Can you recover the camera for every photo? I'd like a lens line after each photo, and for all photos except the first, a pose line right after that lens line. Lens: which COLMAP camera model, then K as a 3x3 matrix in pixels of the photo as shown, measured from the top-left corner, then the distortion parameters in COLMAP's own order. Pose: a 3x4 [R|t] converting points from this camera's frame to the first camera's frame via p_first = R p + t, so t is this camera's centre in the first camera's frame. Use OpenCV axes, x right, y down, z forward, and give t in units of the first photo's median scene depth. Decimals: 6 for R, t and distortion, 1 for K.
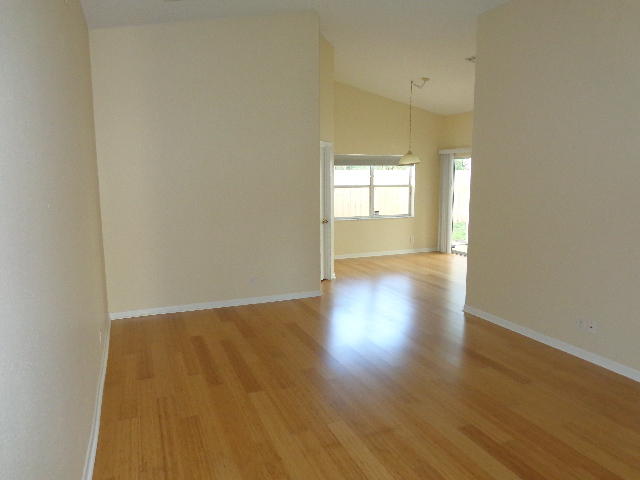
lens RADIAL K [[451.5, 0, 320.0], [0, 451.5, 240.0], [0, 0, 1]] dist [0.002002, 0.003627]
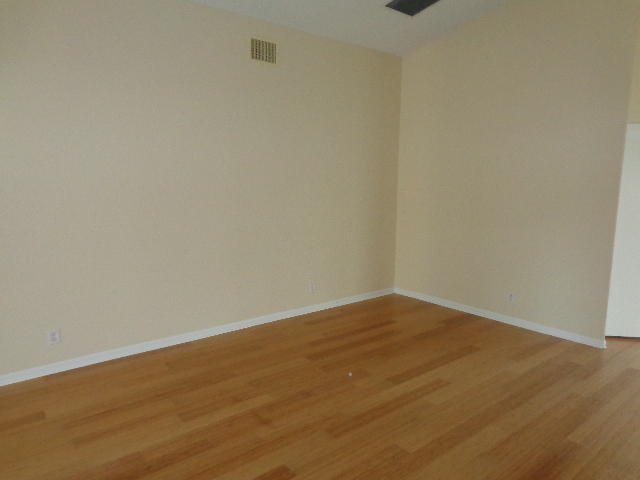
lens RADIAL K [[451.5, 0, 320.0], [0, 451.5, 240.0], [0, 0, 1]] dist [0.002002, 0.003627]
pose [[0.254819, 0.128306, -0.958439, 0.846716], [-0.127646, 0.986948, 0.098186, -0.081086], [0.958527, 0.097321, 0.267871, 0.607558]]
